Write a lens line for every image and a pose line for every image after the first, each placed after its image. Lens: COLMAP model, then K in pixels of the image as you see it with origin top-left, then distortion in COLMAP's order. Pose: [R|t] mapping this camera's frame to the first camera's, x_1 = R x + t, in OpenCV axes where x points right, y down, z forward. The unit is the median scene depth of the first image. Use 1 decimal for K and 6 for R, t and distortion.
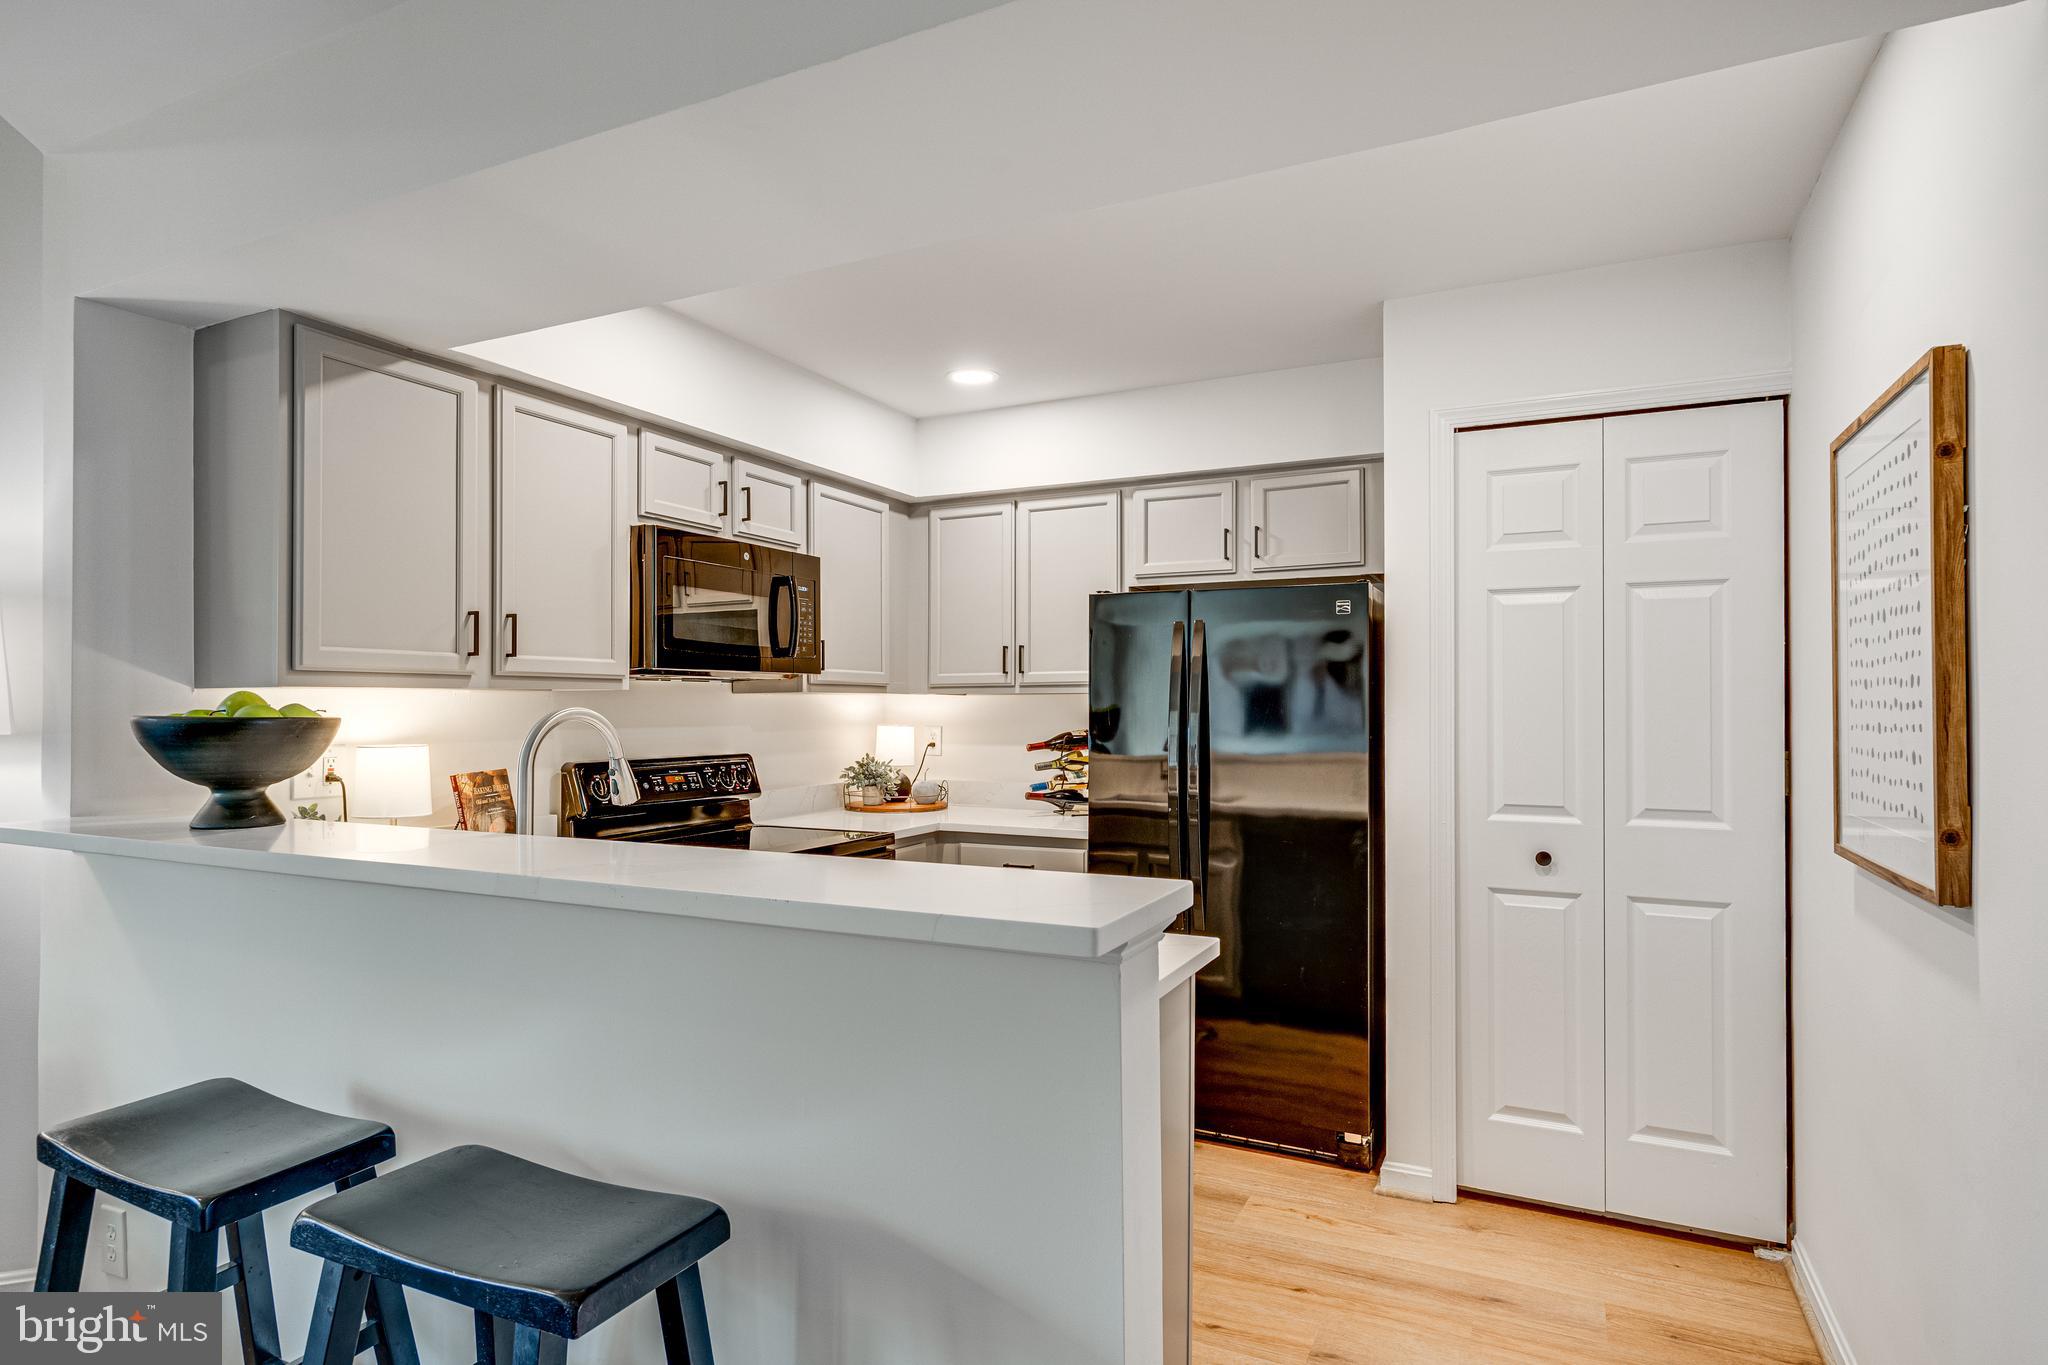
lens RADIAL K [[1078.8, 0, 1025.0], [0, 1078.8, 698.8], [0, 0, 1]] dist [-0.001158, 0.000087]
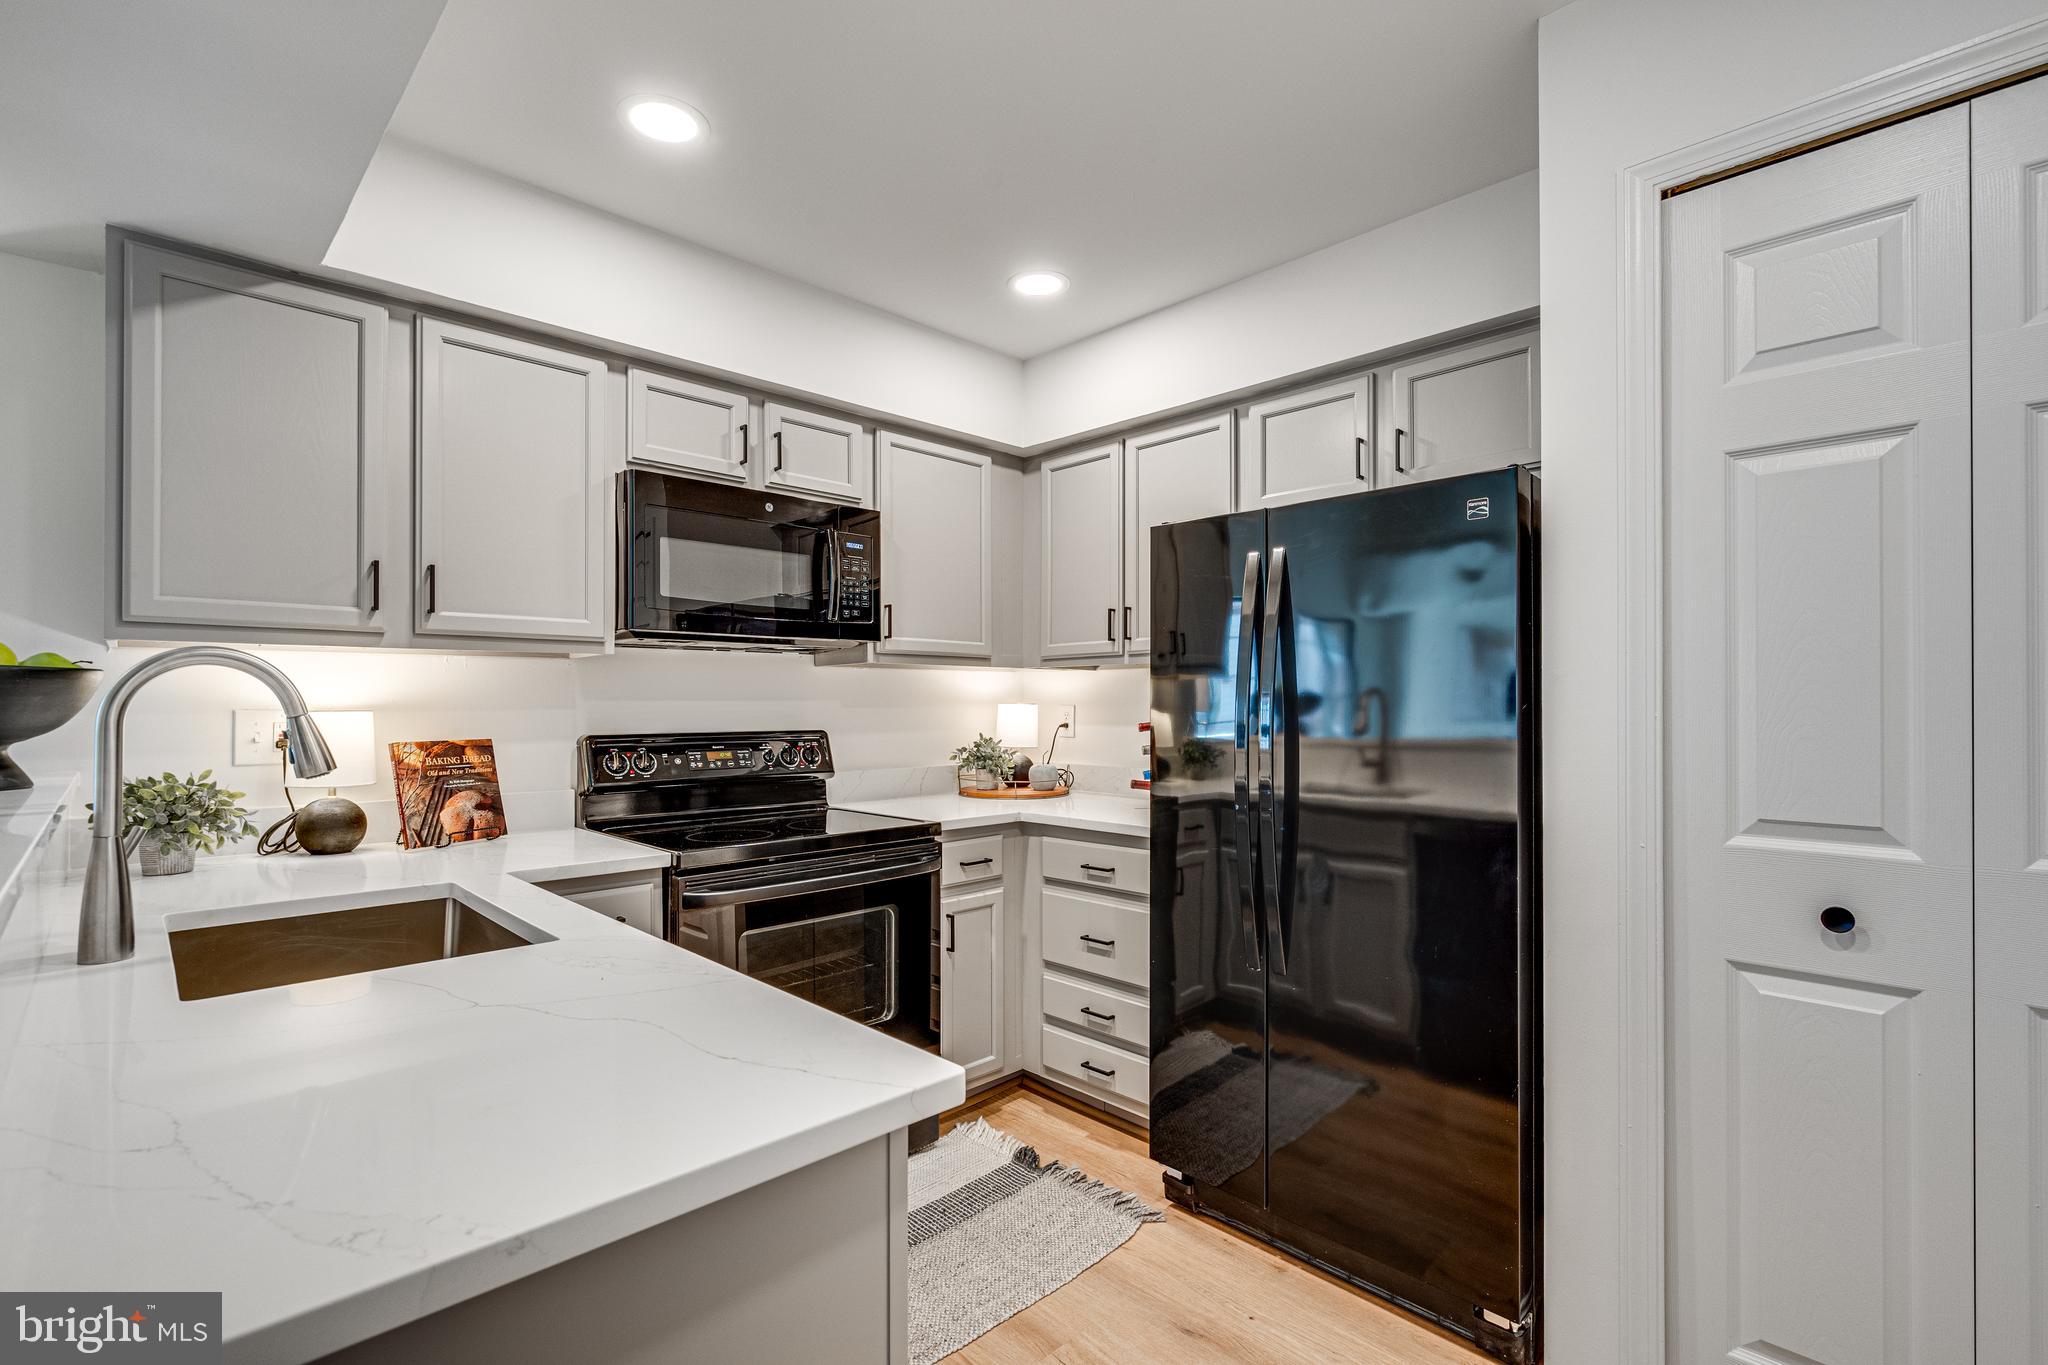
lens RADIAL K [[929.2, 0, 1039.6], [0, 929.2, 696.2], [0, 0, 1]] dist [-0.017561, 0.007810]
pose [[0.946936, -0.003141, -0.321407, 0.184921], [0.002570, 0.999994, -0.002200, 0.024773], [0.321412, 0.001257, 0.946939, 0.316452]]
